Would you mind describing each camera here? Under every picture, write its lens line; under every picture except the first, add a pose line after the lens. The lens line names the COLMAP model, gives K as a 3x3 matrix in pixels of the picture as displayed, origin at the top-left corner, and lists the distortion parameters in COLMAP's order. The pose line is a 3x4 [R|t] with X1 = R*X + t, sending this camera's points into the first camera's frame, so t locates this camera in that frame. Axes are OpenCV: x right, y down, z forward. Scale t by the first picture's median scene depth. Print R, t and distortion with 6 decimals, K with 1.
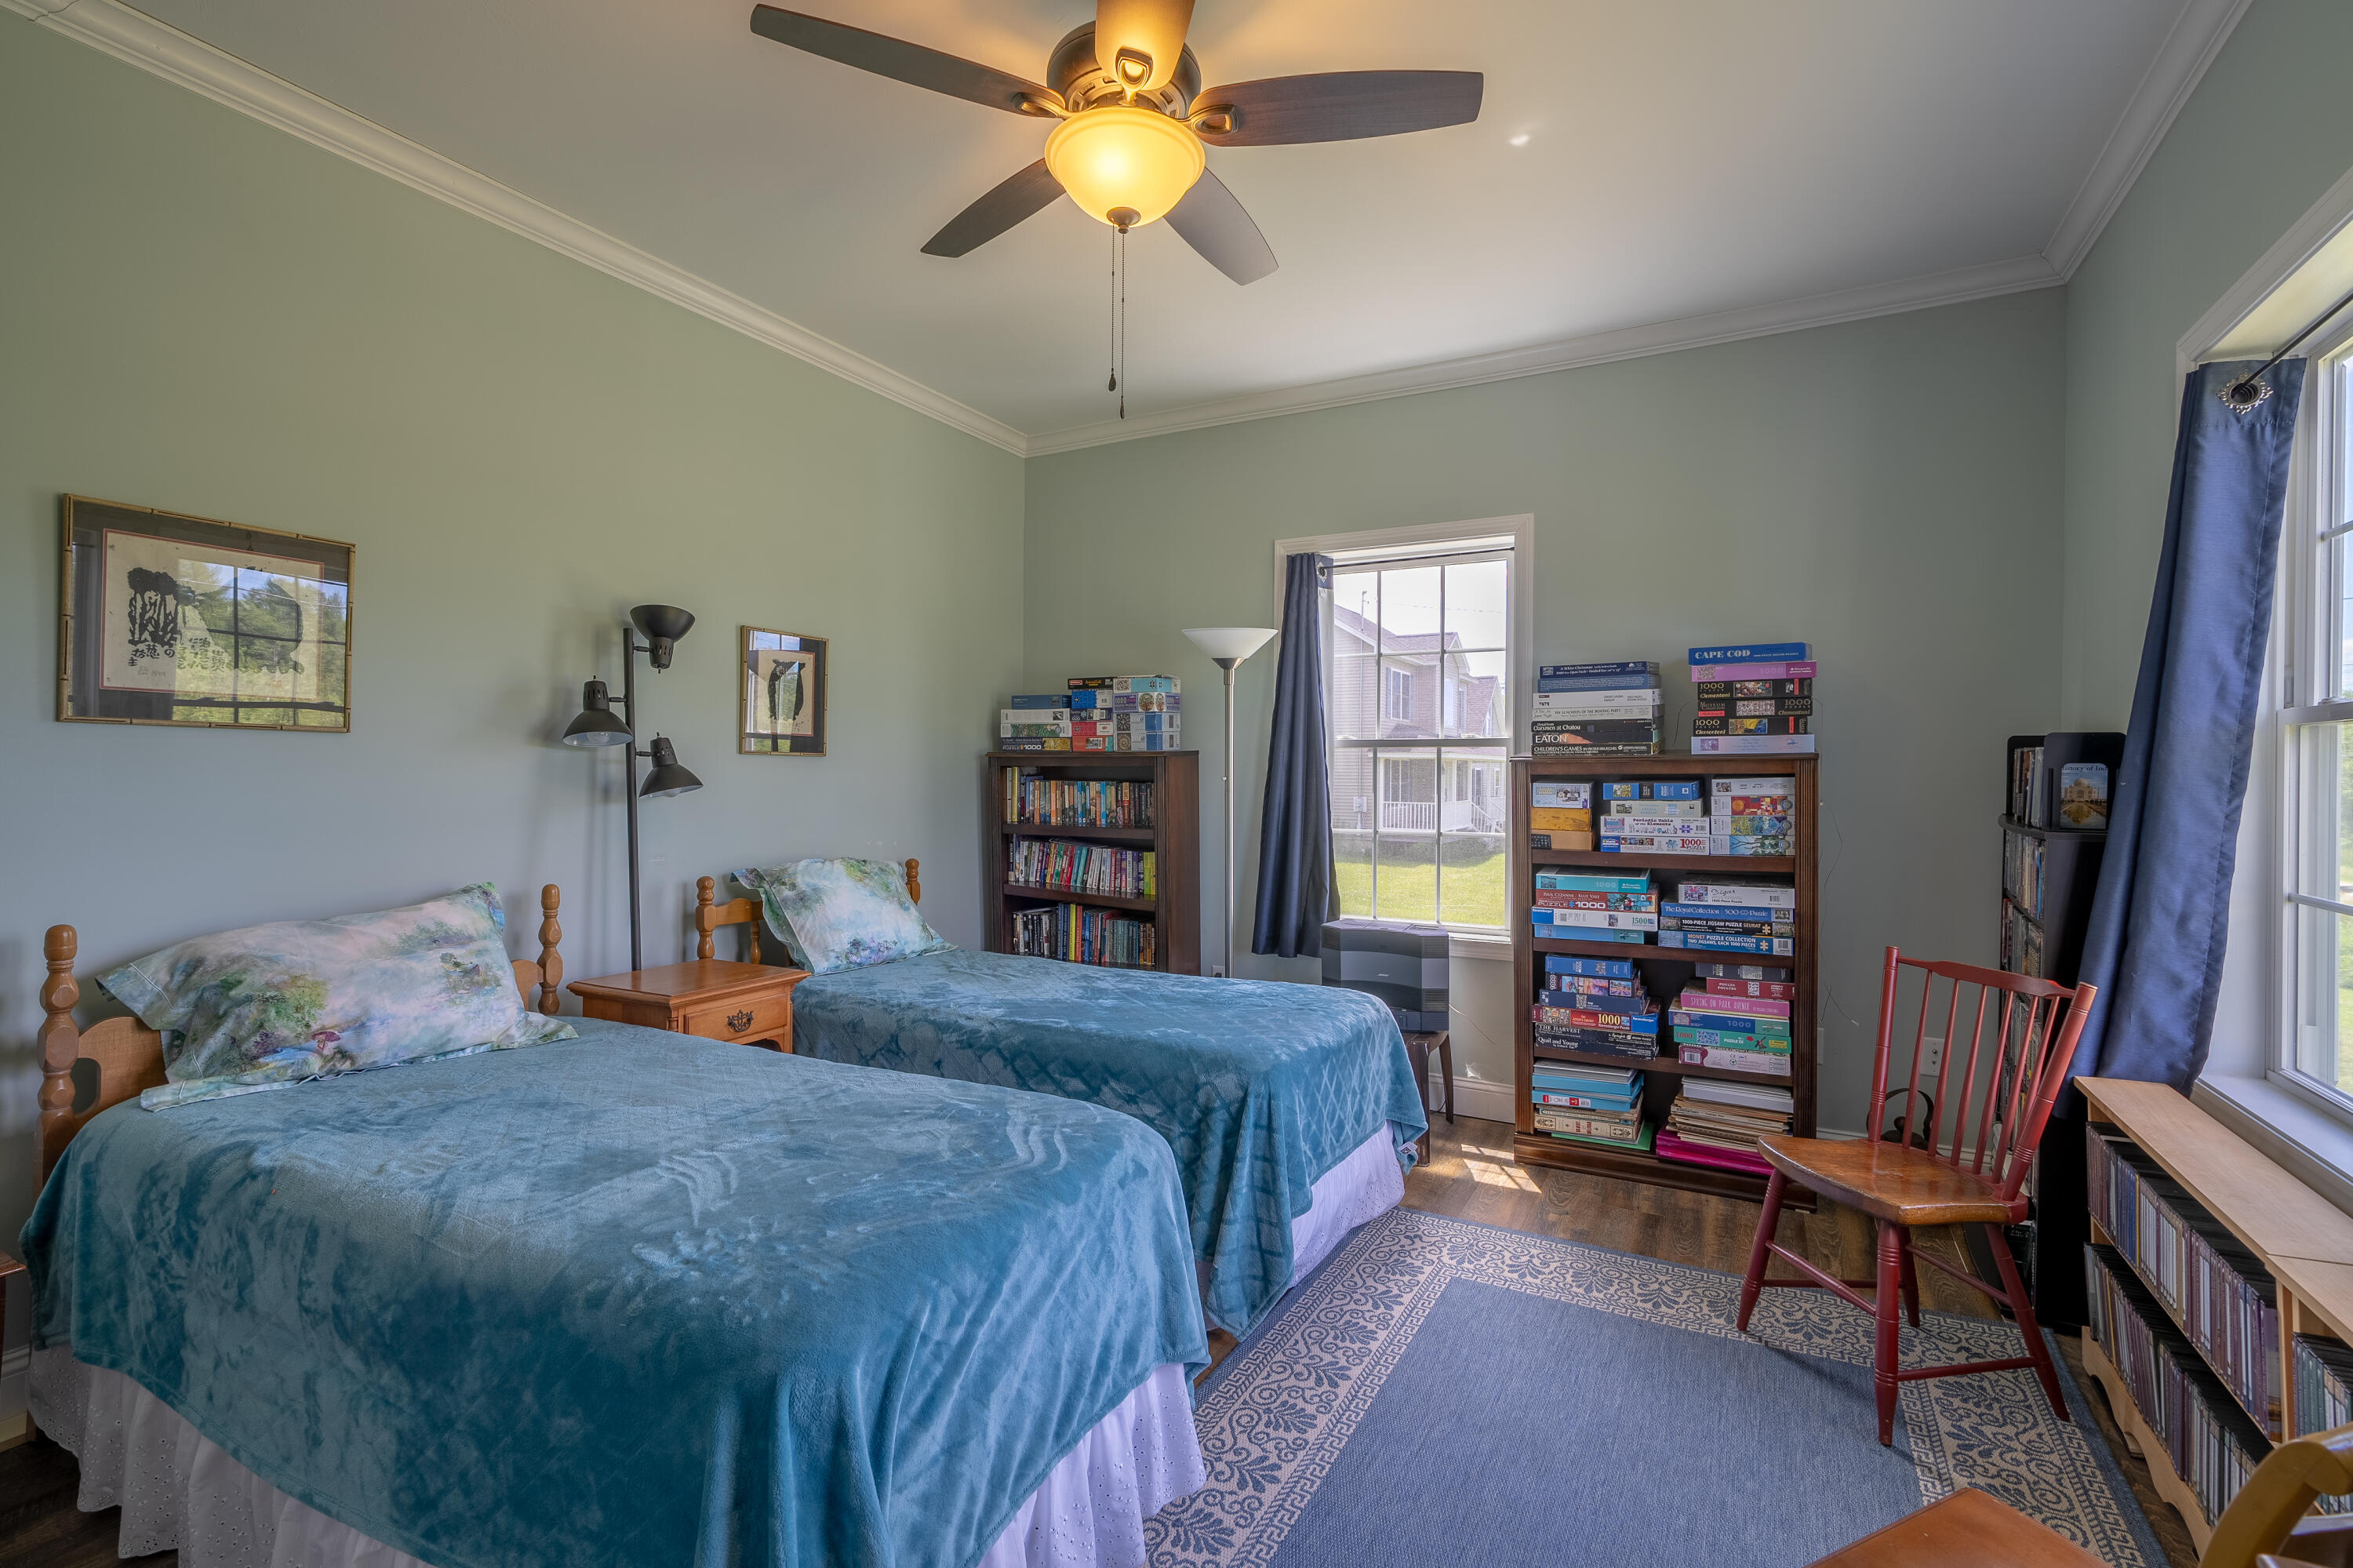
lens RADIAL K [[1050.9, 0, 1187.8], [0, 1050.9, 763.9], [0, 0, 1]] dist [0.001292, 0.001741]
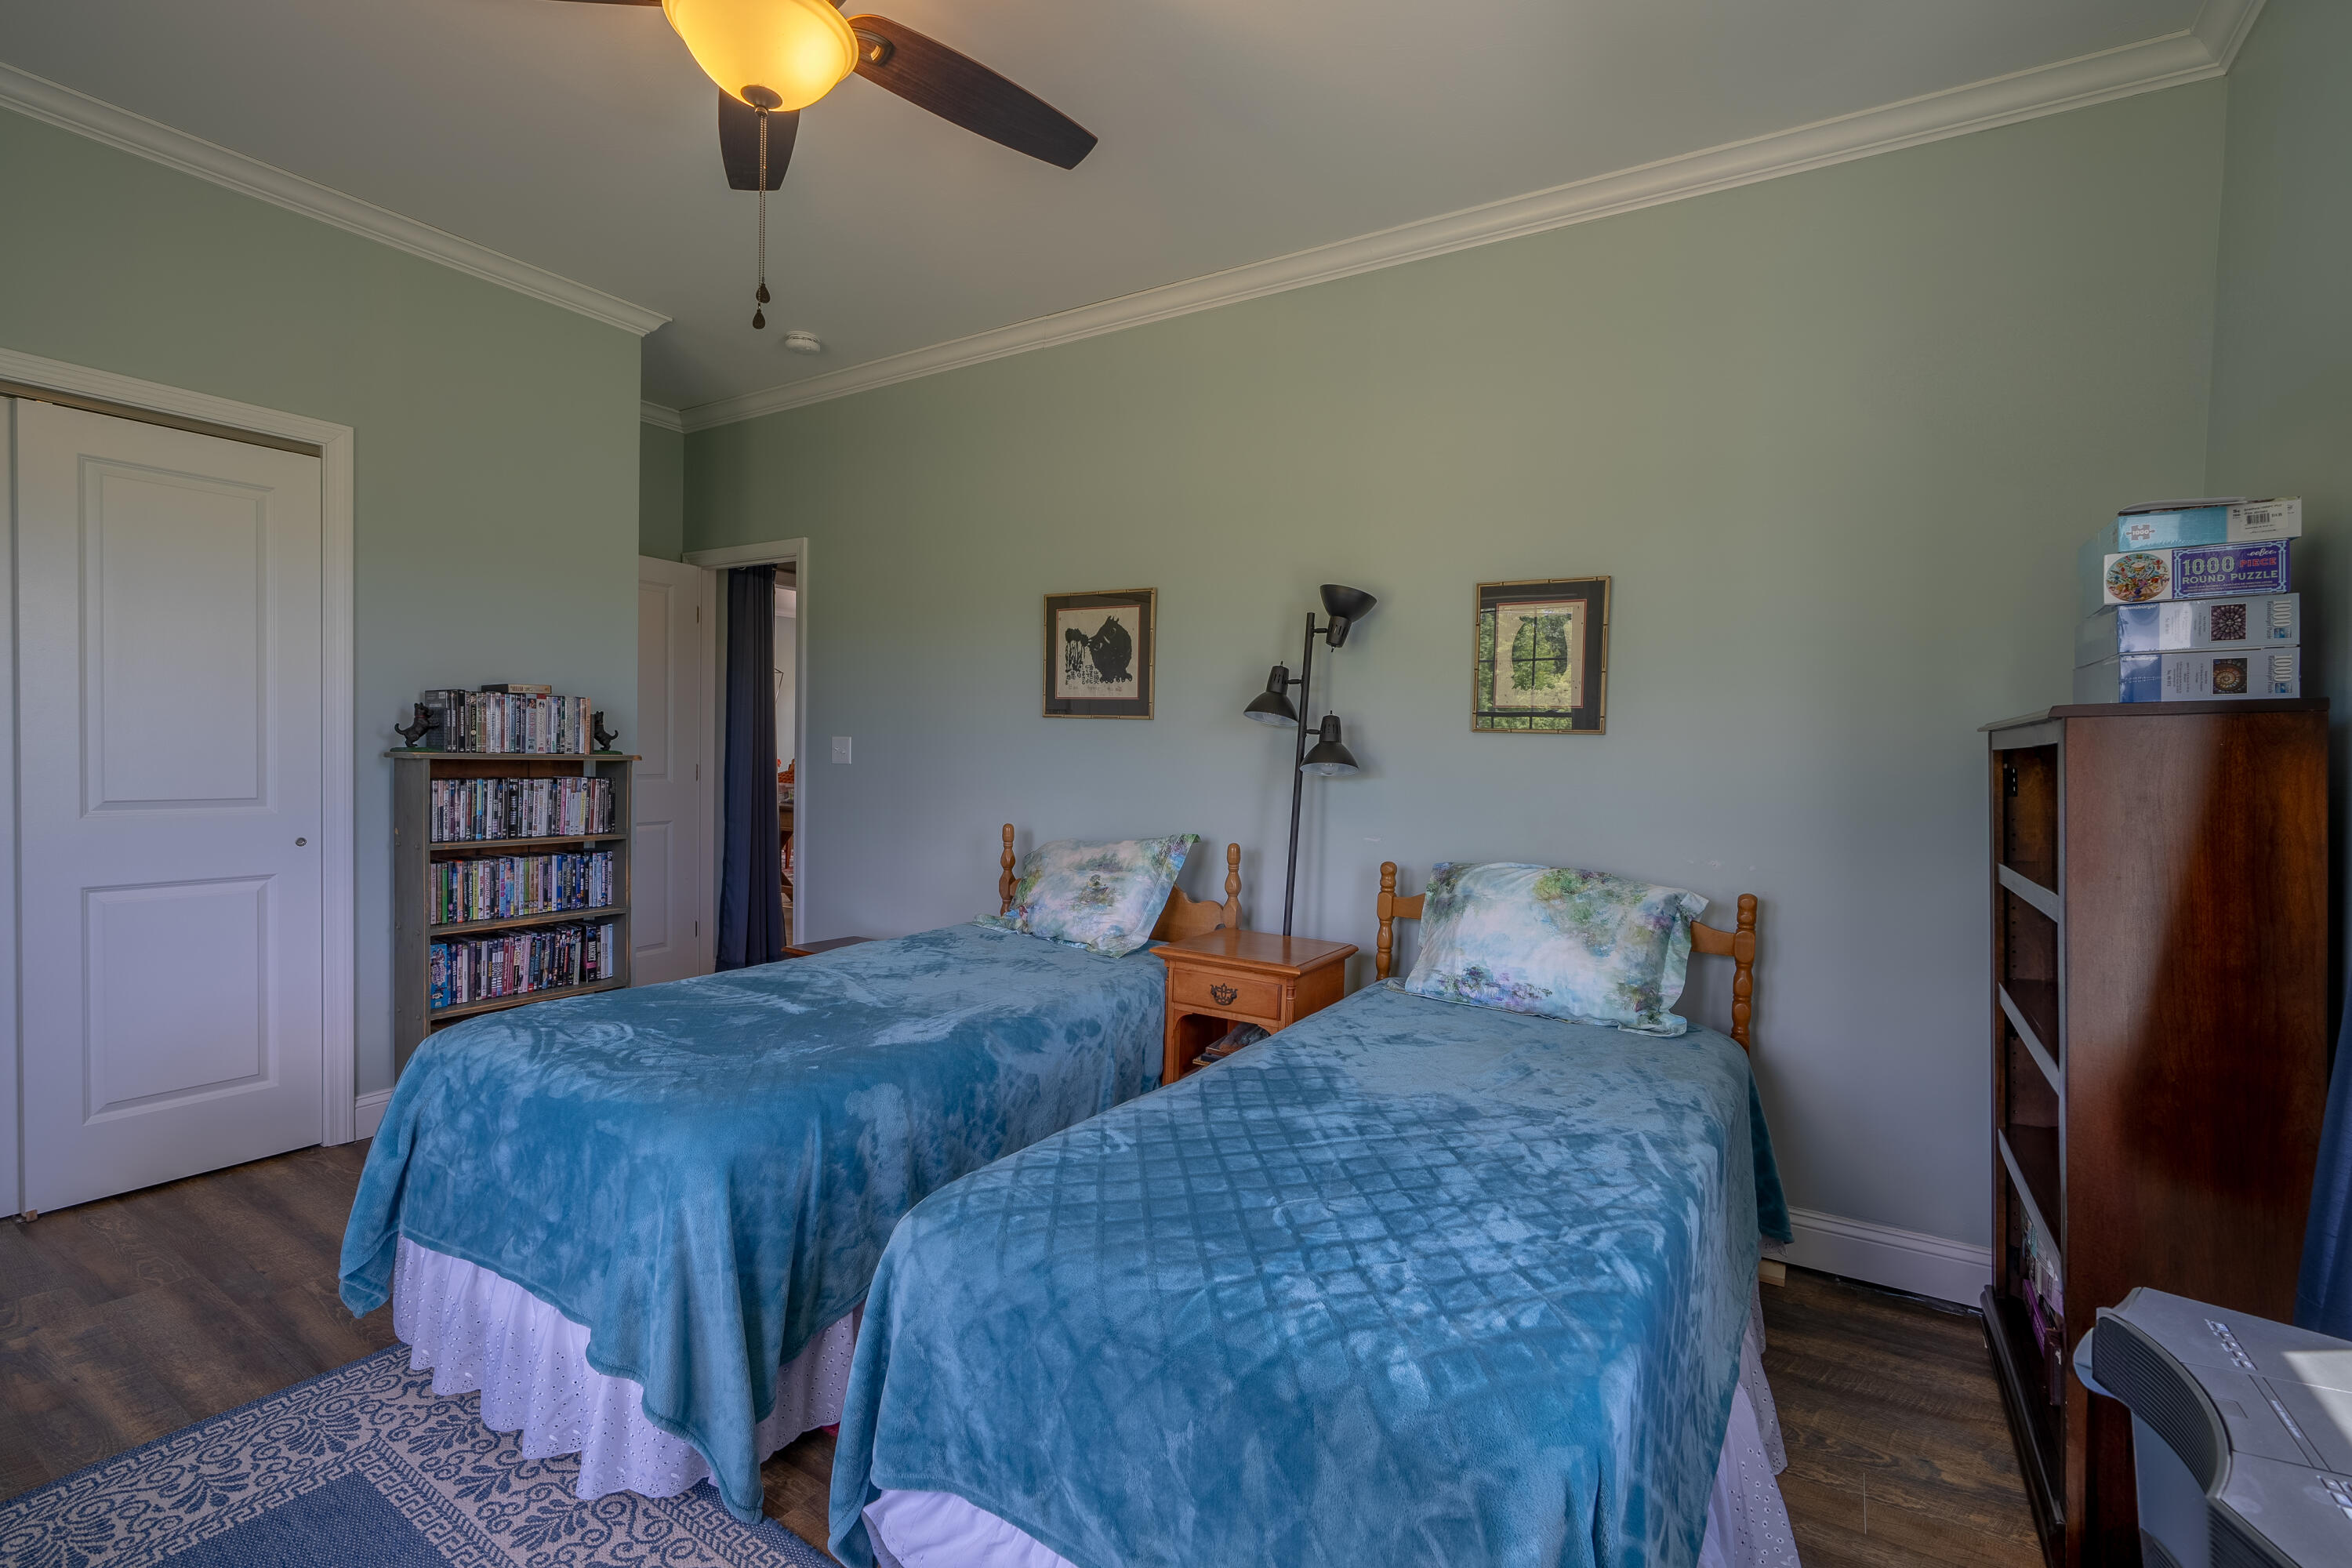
lens RADIAL K [[1050.5, 0, 1173.8], [0, 1050.5, 768.7], [0, 0, 1]] dist [0.001292, 0.001741]
pose [[-0.076172, 0.011742, -0.997026, 0.651512], [-0.016164, 0.999785, 0.013010, 0.019050], [0.996964, 0.017107, -0.075966, 1.160729]]
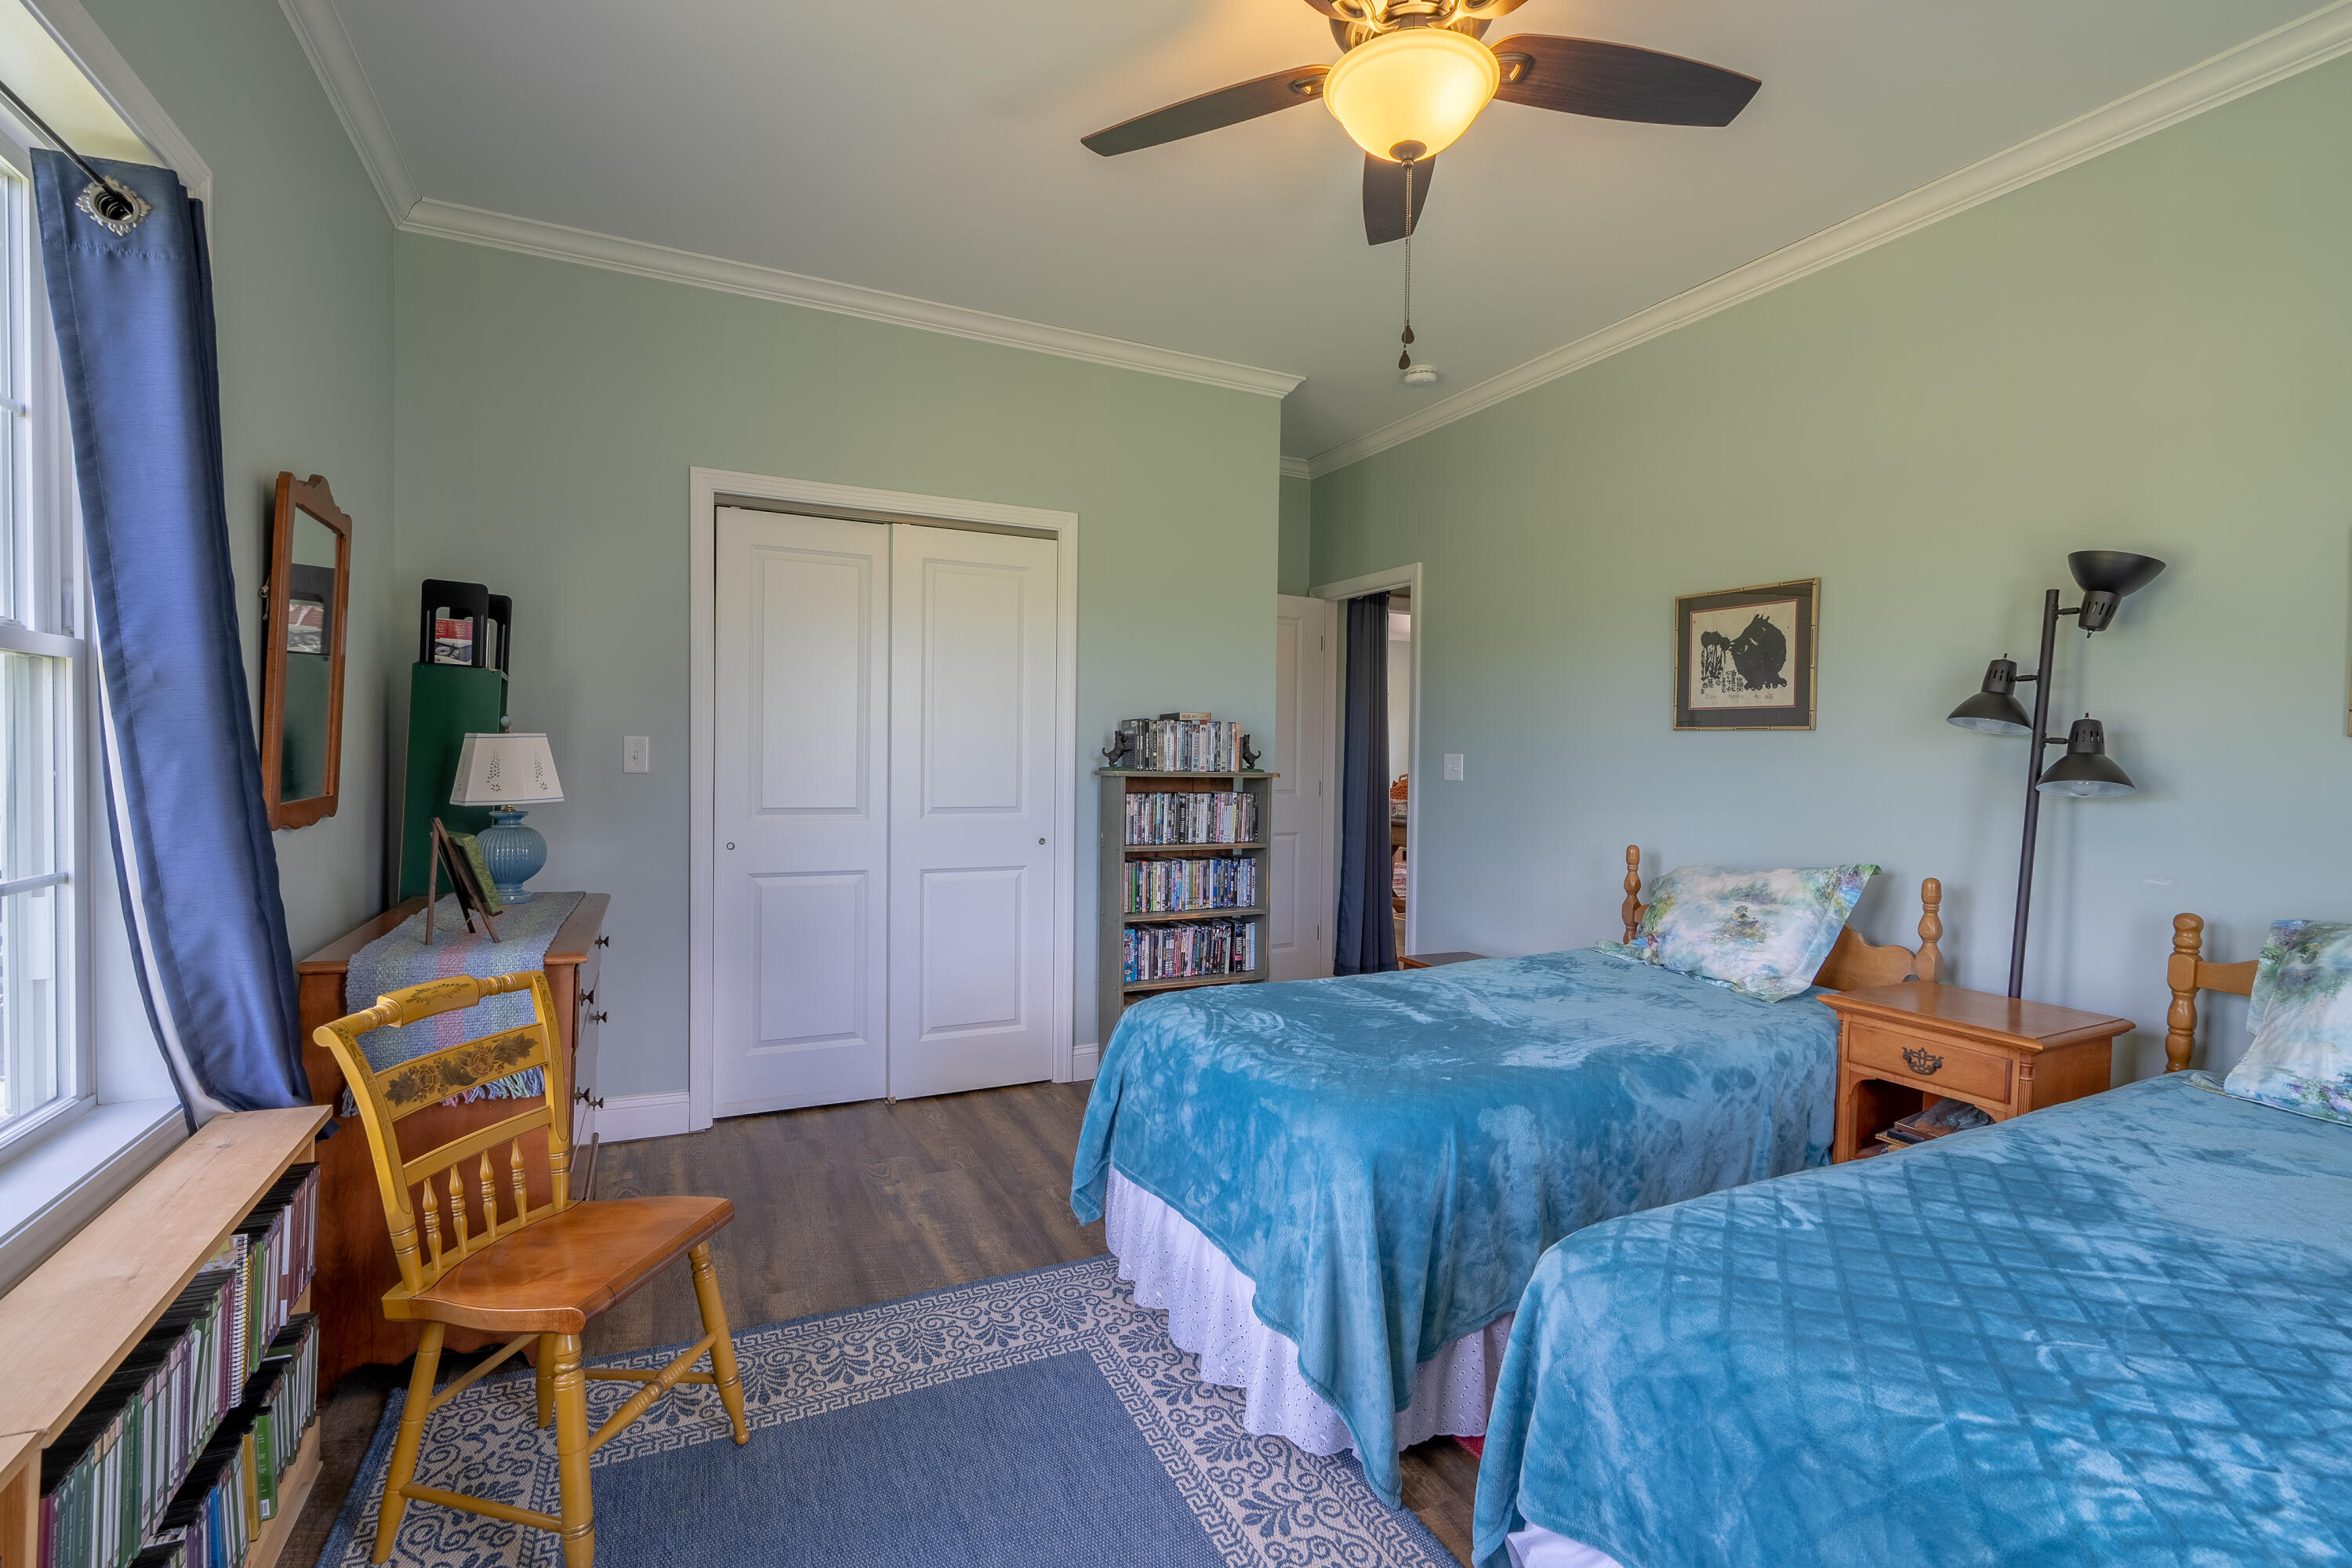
lens RADIAL K [[1050.5, 0, 1191.0], [0, 1050.5, 771.2], [0, 0, 1]] dist [0.001292, 0.001741]
pose [[-0.577848, -0.000328, -0.816144, 0.659464], [-0.010497, 0.999920, 0.007030, 0.018668], [0.816077, 0.012629, -0.577805, 1.137805]]
